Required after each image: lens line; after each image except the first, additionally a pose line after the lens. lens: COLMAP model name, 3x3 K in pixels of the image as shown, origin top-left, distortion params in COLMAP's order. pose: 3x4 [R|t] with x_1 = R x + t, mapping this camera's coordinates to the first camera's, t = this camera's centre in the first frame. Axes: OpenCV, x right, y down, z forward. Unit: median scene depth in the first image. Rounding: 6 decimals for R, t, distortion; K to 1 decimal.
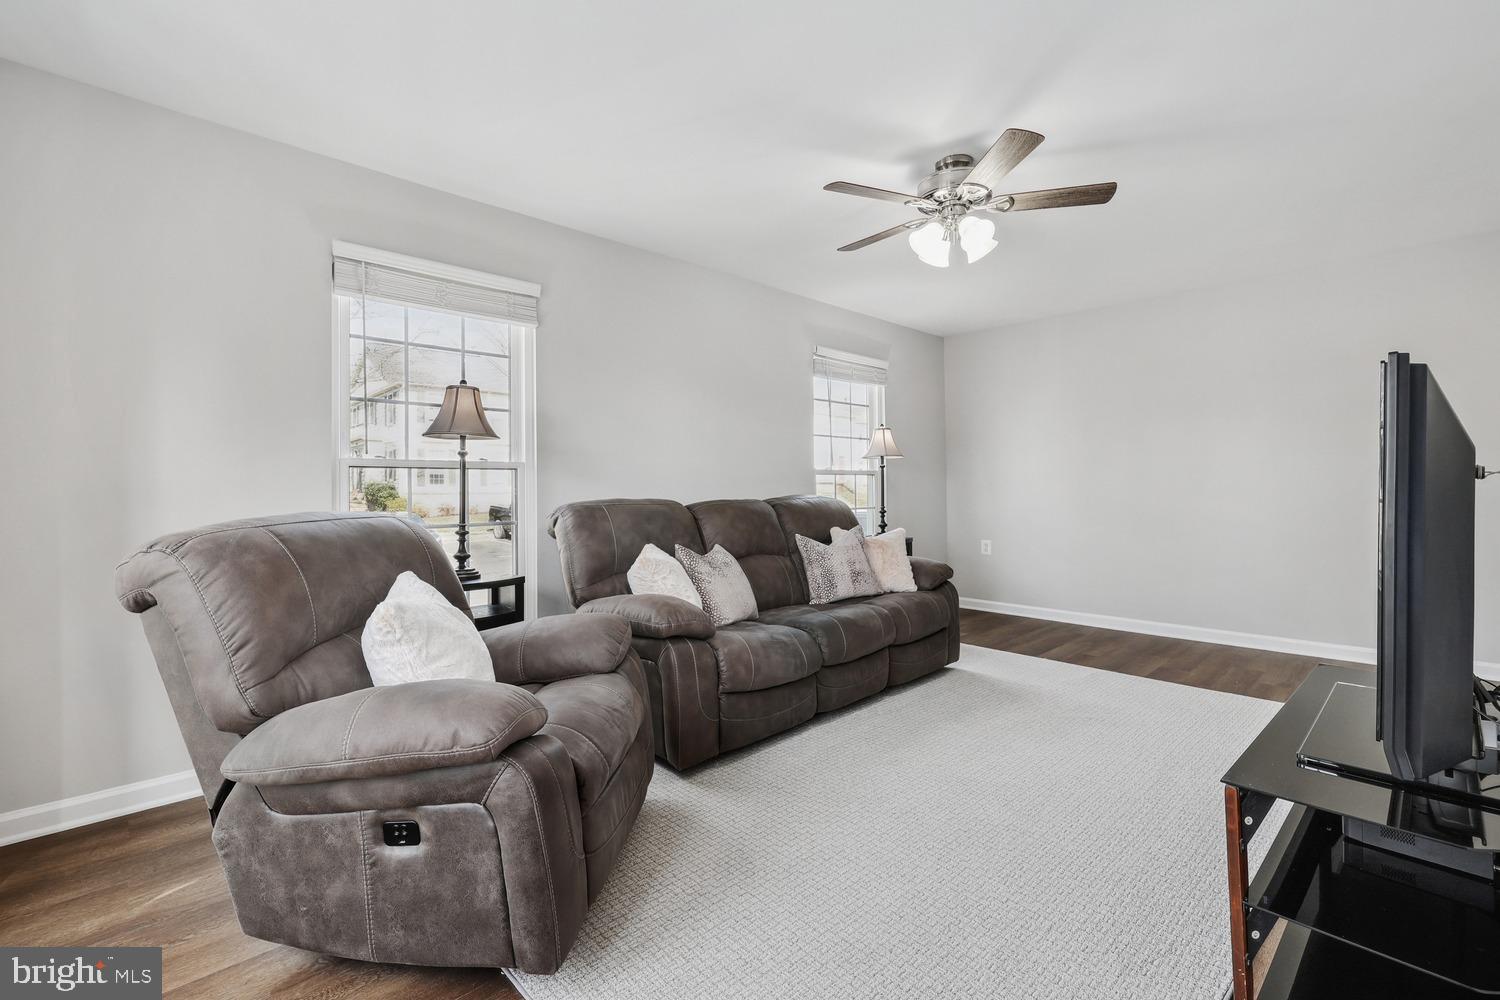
lens RADIAL K [[658.2, 0, 730.6], [0, 658.2, 486.8], [0, 0, 1]] dist [0.001275, 0.000353]
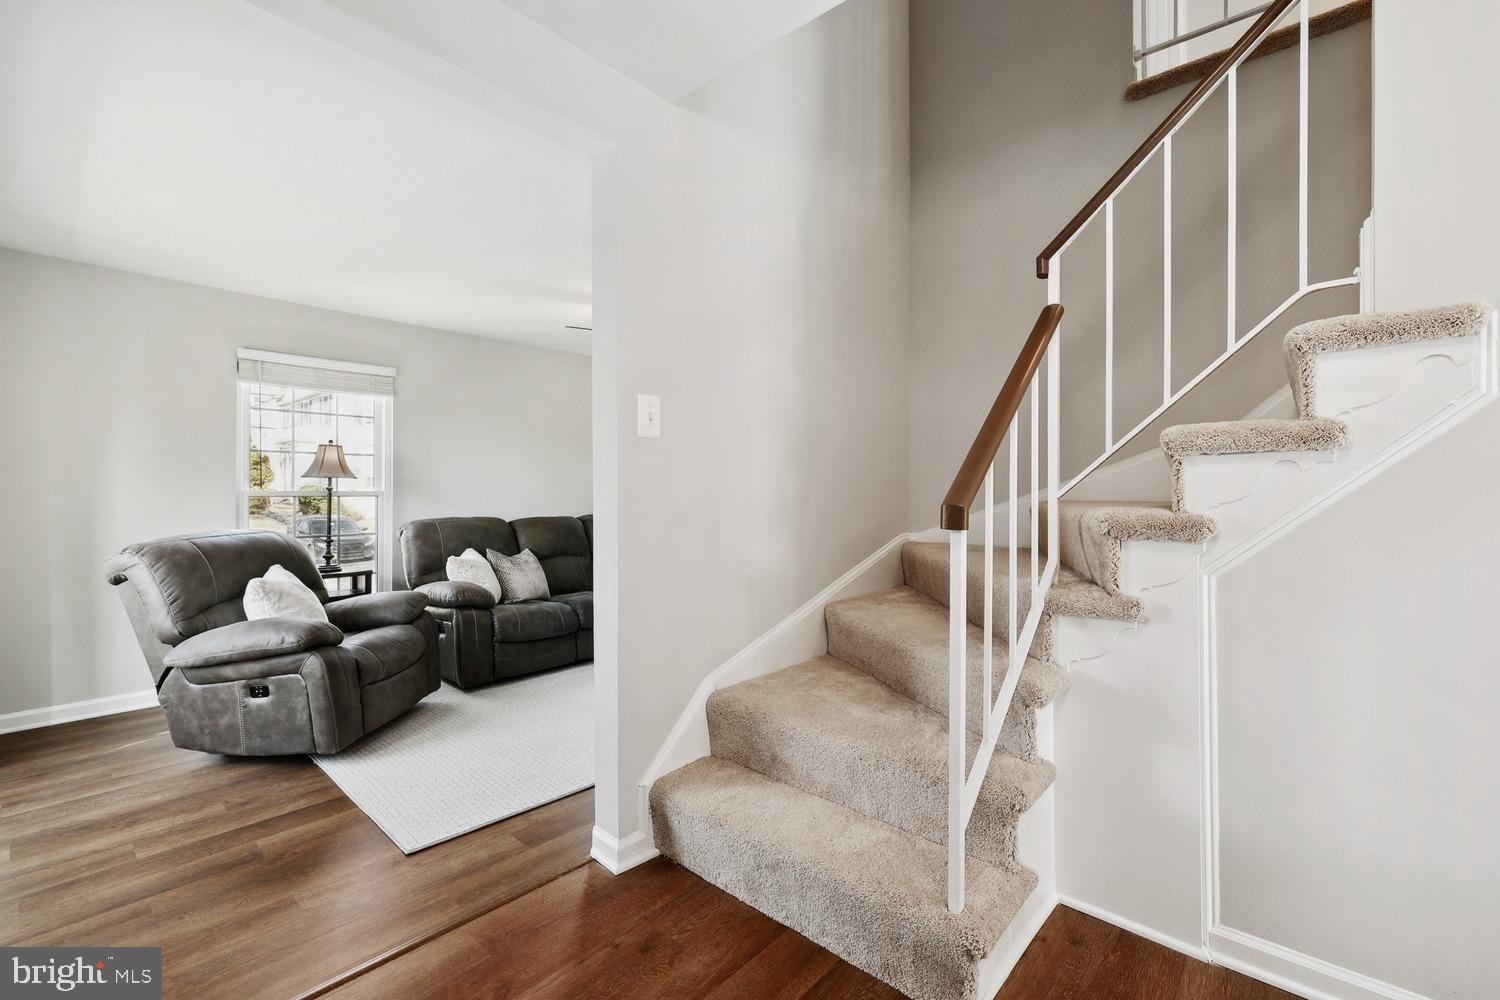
lens RADIAL K [[640.0, 0, 746.0], [0, 640.0, 495.2], [0, 0, 1]] dist [0.000736, 0.000012]
pose [[0.994826, 0.009412, 0.101156, 0.720138], [-0.009964, 0.999938, 0.004947, -0.096175], [-0.101103, -0.005929, 0.994858, -1.018087]]
